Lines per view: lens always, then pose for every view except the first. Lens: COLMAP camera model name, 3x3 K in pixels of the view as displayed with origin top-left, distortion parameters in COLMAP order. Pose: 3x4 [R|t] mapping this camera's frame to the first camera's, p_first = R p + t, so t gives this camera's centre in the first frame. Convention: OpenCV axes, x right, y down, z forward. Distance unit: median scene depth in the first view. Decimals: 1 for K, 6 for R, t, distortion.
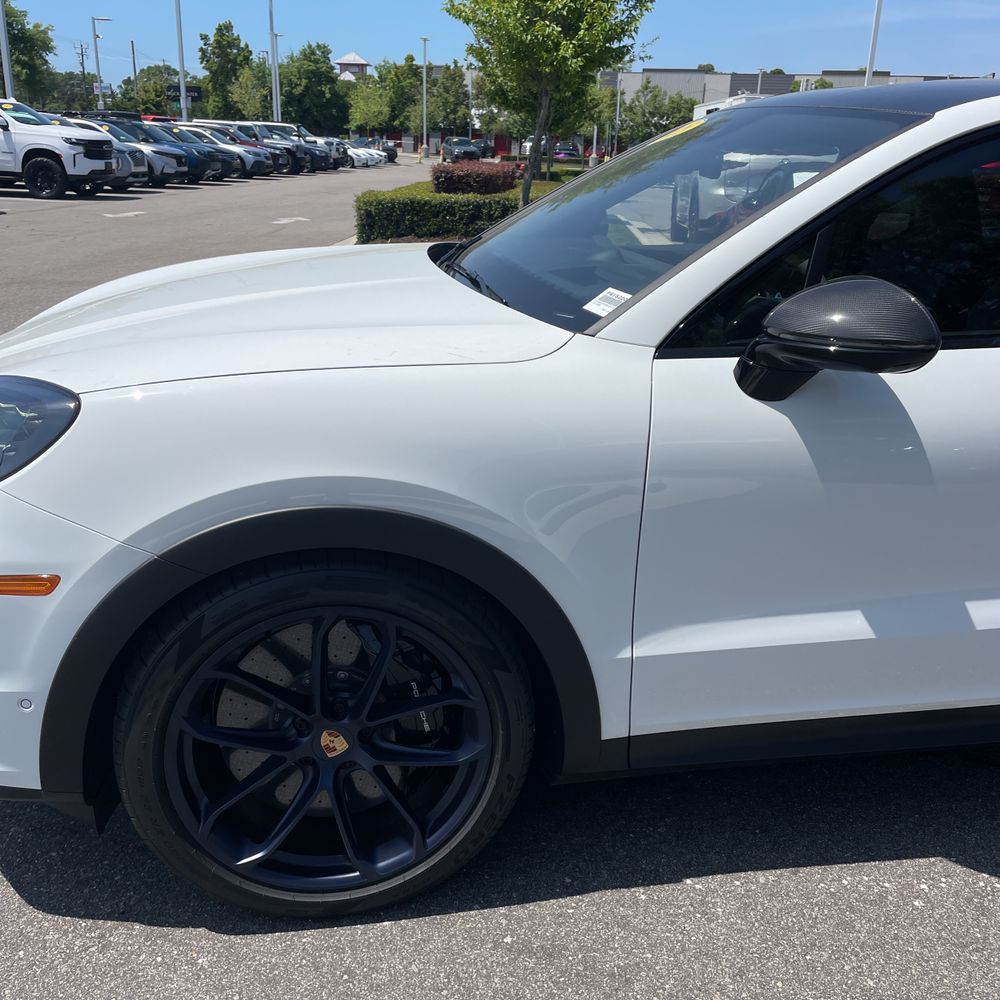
lens RADIAL K [[1015.5, 0, 504.1], [0, 1015.5, 500.7], [0, 0, 1]] dist [0.087871, -0.132345]
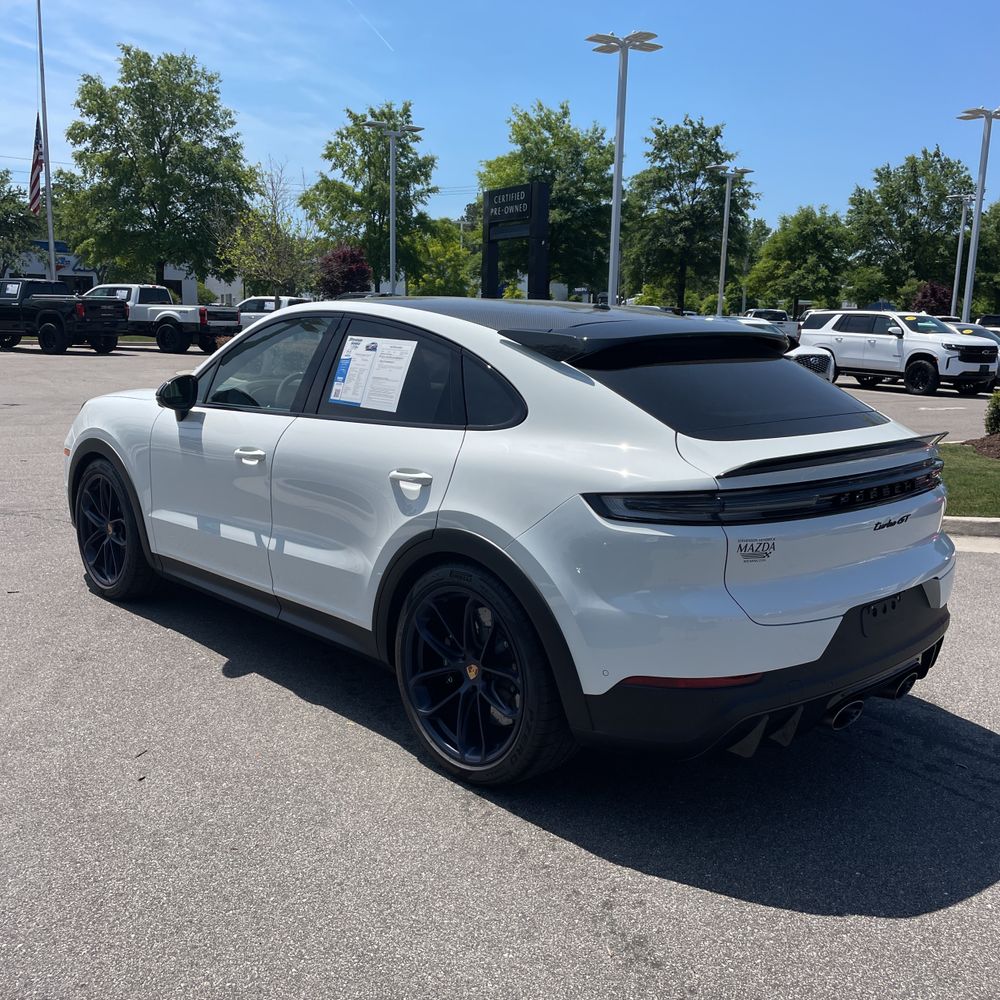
lens RADIAL K [[1014.1, 0, 509.0], [0, 1014.1, 515.7], [0, 0, 1]] dist [0.071957, -0.095586]
pose [[0.552191, 0.142151, -0.821510, 2.627657], [-0.284910, 0.958209, -0.025702, -0.038061], [0.783525, 0.248249, 0.569615, 0.231377]]
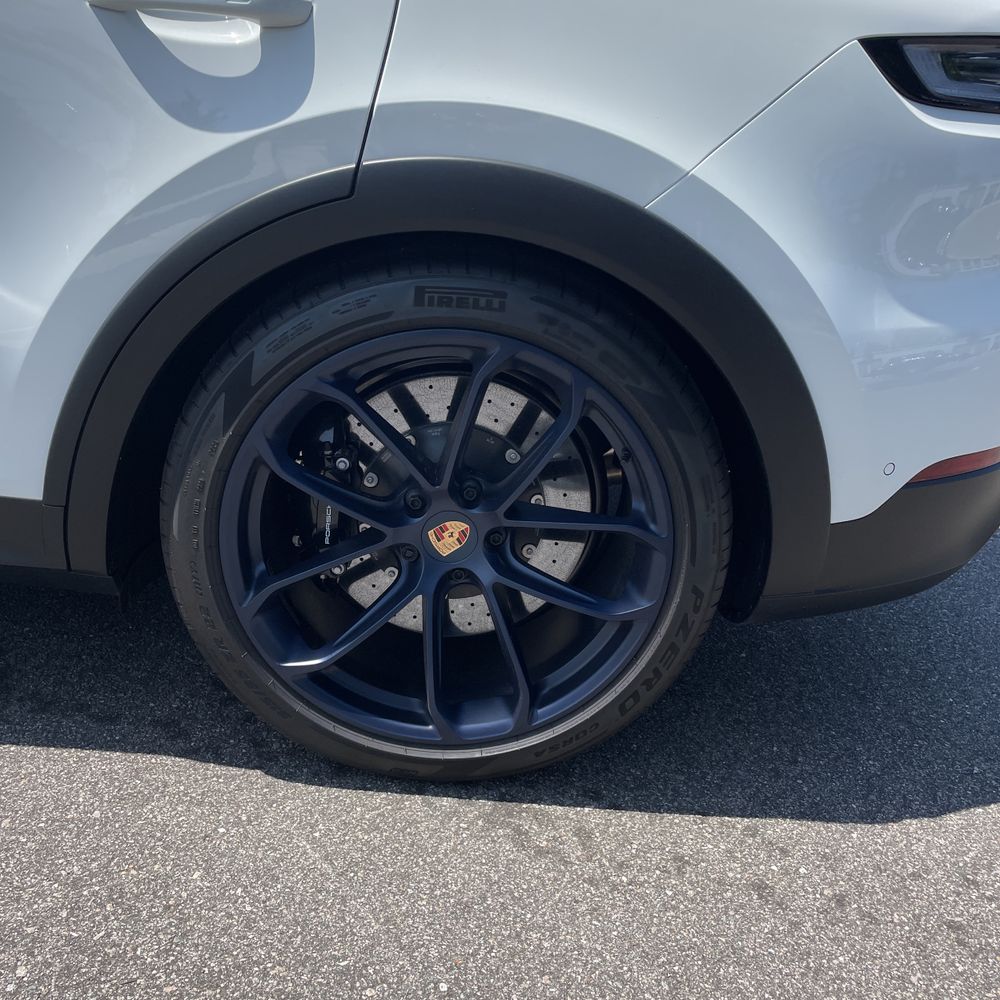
lens RADIAL K [[1018.1, 0, 500.0], [0, 1018.1, 500.0], [0, 0, 1]] dist [0.077687, -0.010421]
pose [[0.986357, 0.122309, -0.110184, 1.350567], [-0.118633, 0.992158, 0.039347, 0.128541], [0.114132, -0.025739, 0.993132, 0.527956]]
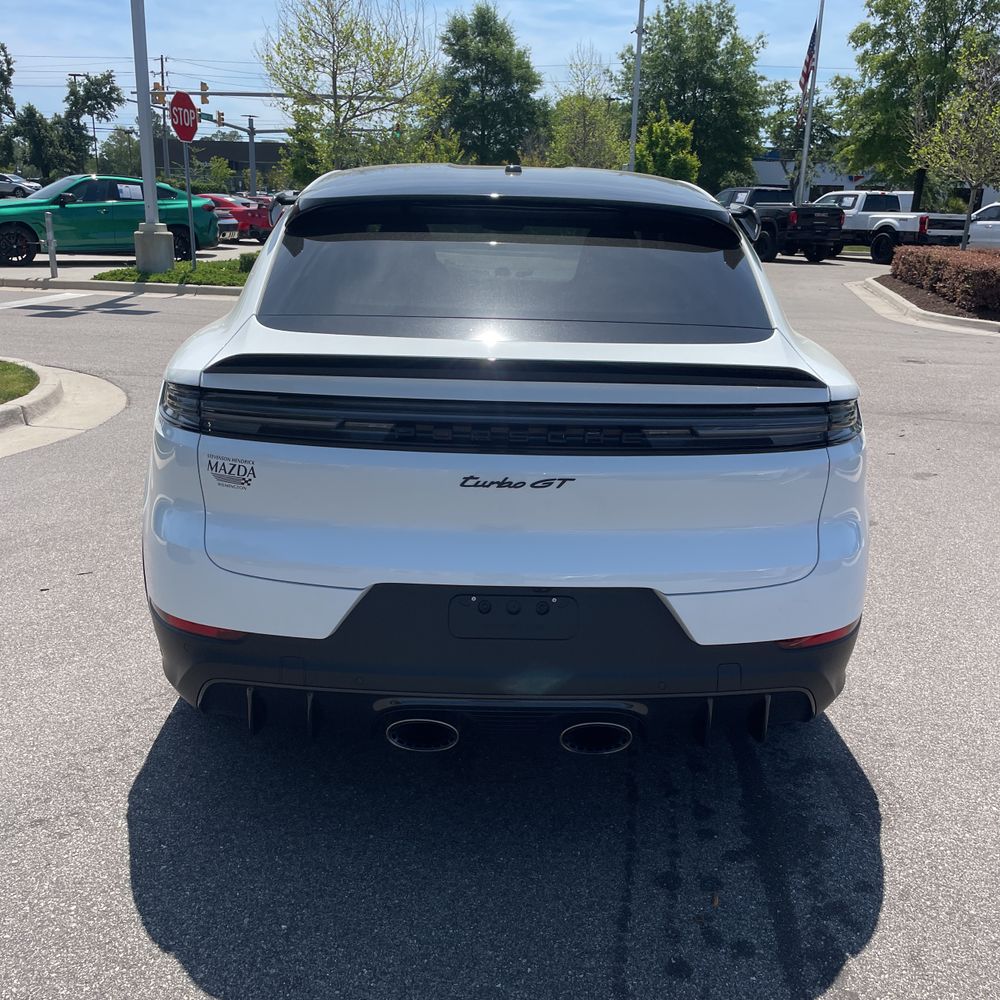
lens RADIAL K [[1014.1, 0, 509.0], [0, 1014.1, 515.7], [0, 0, 1]] dist [0.071957, -0.095586]
pose [[-0.158418, 0.251856, -0.954711, 2.661535], [-0.365029, 0.883478, 0.293635, -0.519143], [0.917419, 0.395014, -0.048024, 1.682281]]
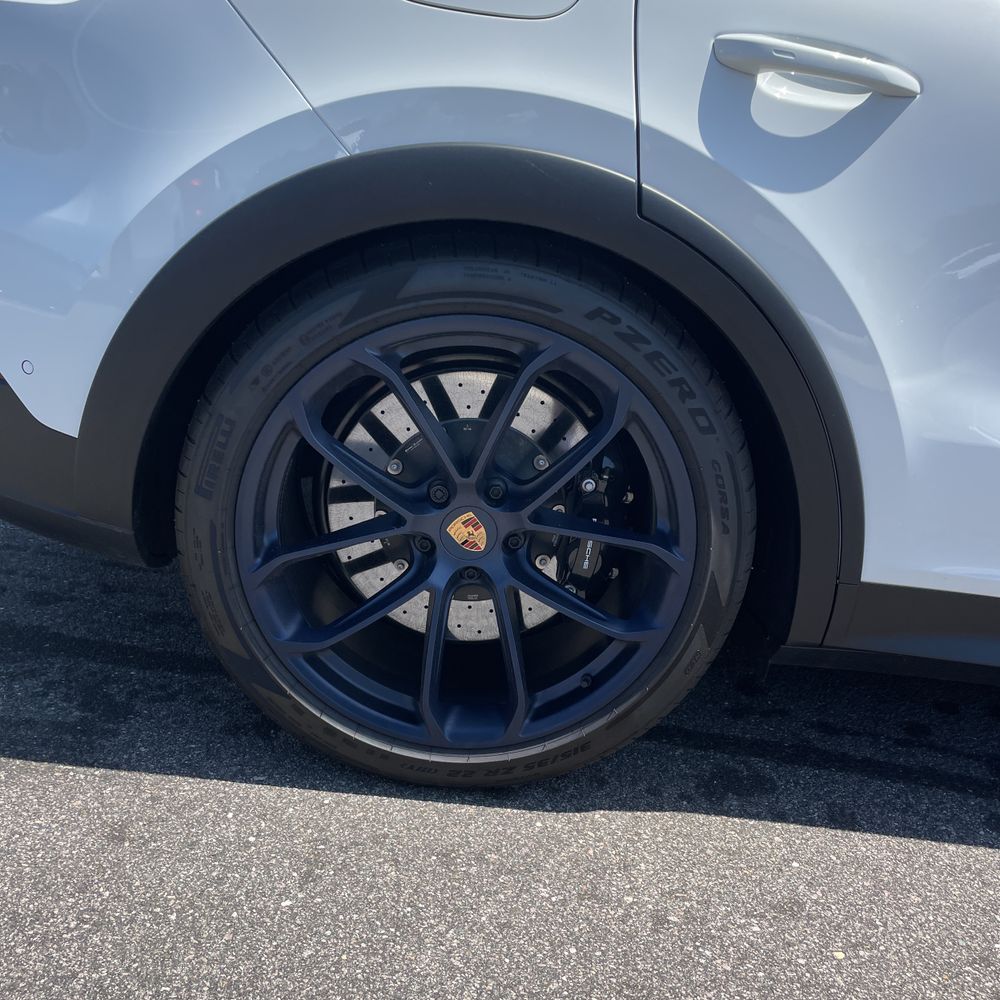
lens RADIAL K [[1003.6, 0, 500.0], [0, 1003.6, 500.0], [0, 0, 1]] dist [0.080809, -0.110584]
pose [[-0.971574, -0.206291, 0.116136, 0.988245], [-0.089129, 0.773226, 0.627836, -0.564873], [-0.219317, 0.599638, -0.769633, 2.551689]]
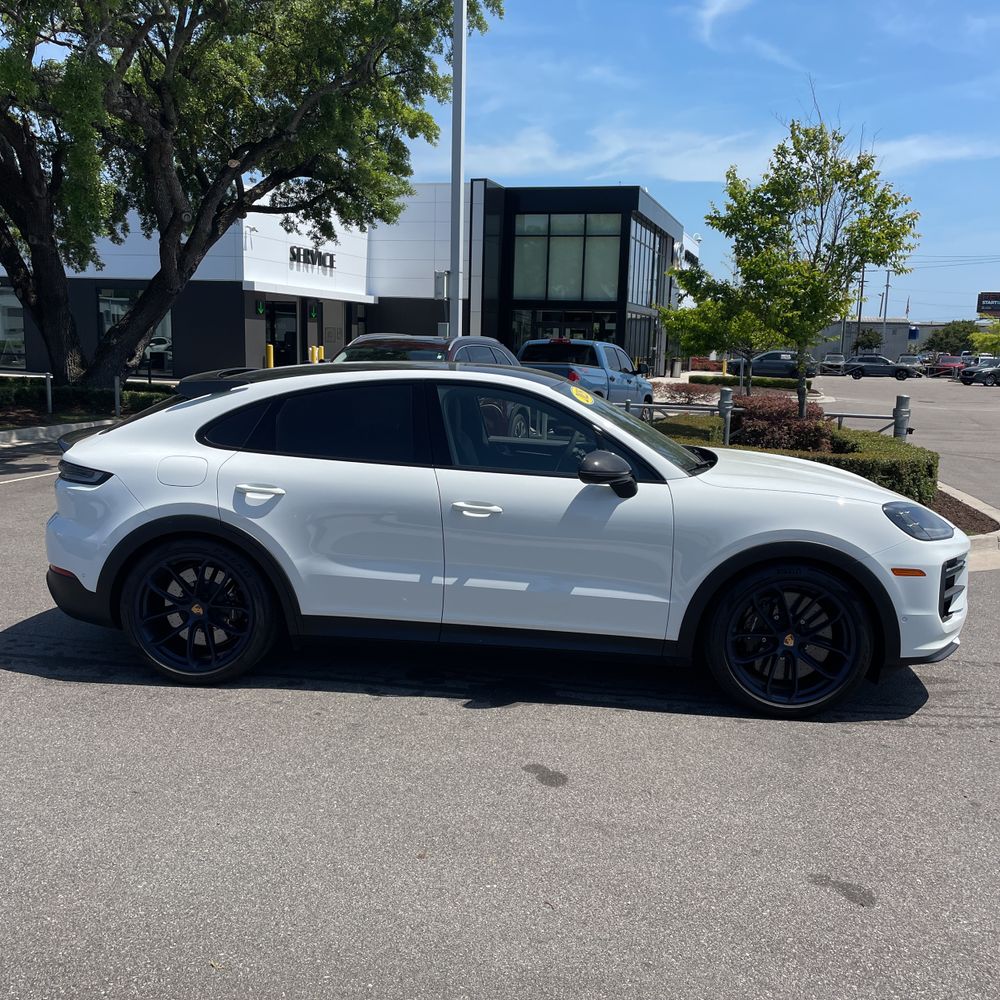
lens RADIAL K [[1015.5, 0, 504.1], [0, 1015.5, 500.7], [0, 0, 1]] dist [0.087871, -0.132345]
pose [[-0.963164, -0.097507, 0.250614, -0.242799], [0.033161, 0.881769, 0.470515, -1.518036], [-0.266862, 0.461494, -0.846055, 3.853745]]
